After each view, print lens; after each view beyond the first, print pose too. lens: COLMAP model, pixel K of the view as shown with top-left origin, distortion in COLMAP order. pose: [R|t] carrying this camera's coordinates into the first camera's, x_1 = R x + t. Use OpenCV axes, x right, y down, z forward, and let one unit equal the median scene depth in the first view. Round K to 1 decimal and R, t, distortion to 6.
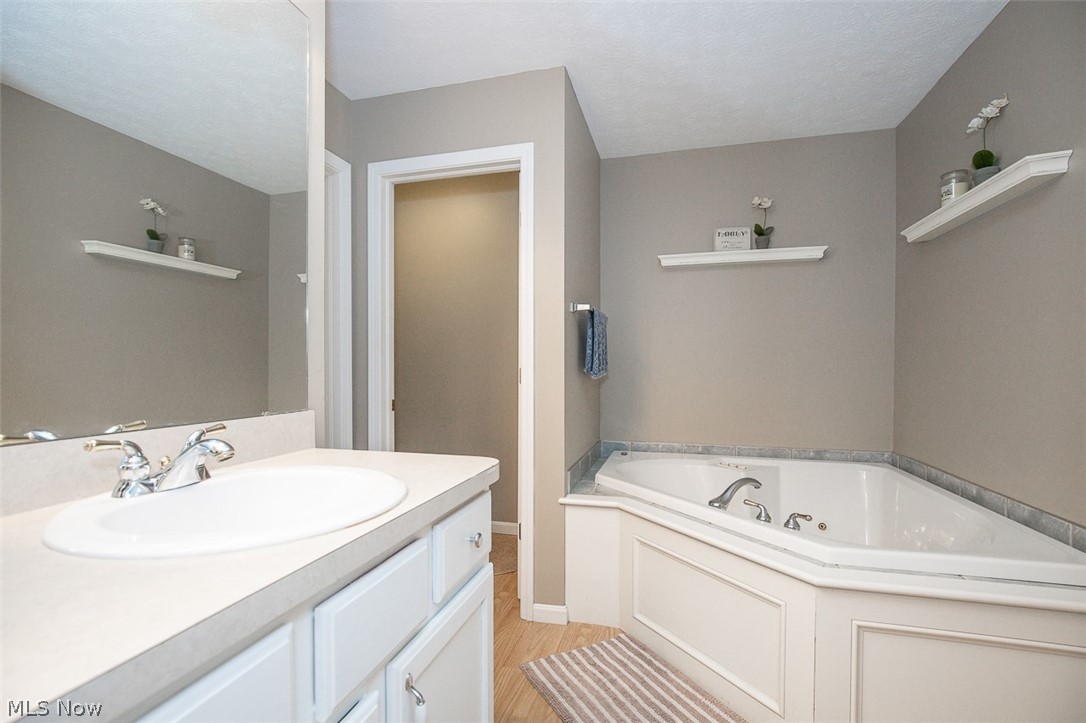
lens RADIAL K [[495.4, 0, 544.3], [0, 495.4, 366.8], [0, 0, 1]] dist [-0.016416, 0.002838]
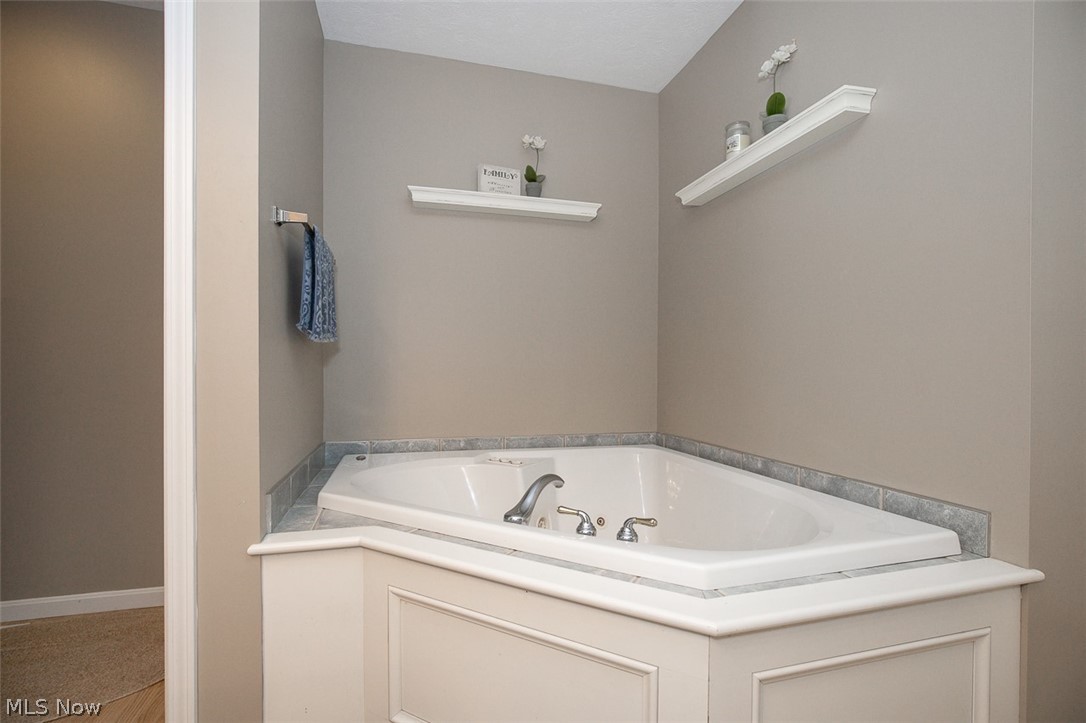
lens RADIAL K [[495.4, 0, 536.7], [0, 495.4, 378.1], [0, 0, 1]] dist [-0.016416, 0.002838]
pose [[0.862440, -0.005456, 0.506130, 0.027691], [-0.002011, 0.999897, 0.014204, 0.064858], [-0.506156, -0.013267, 0.862340, 0.338639]]
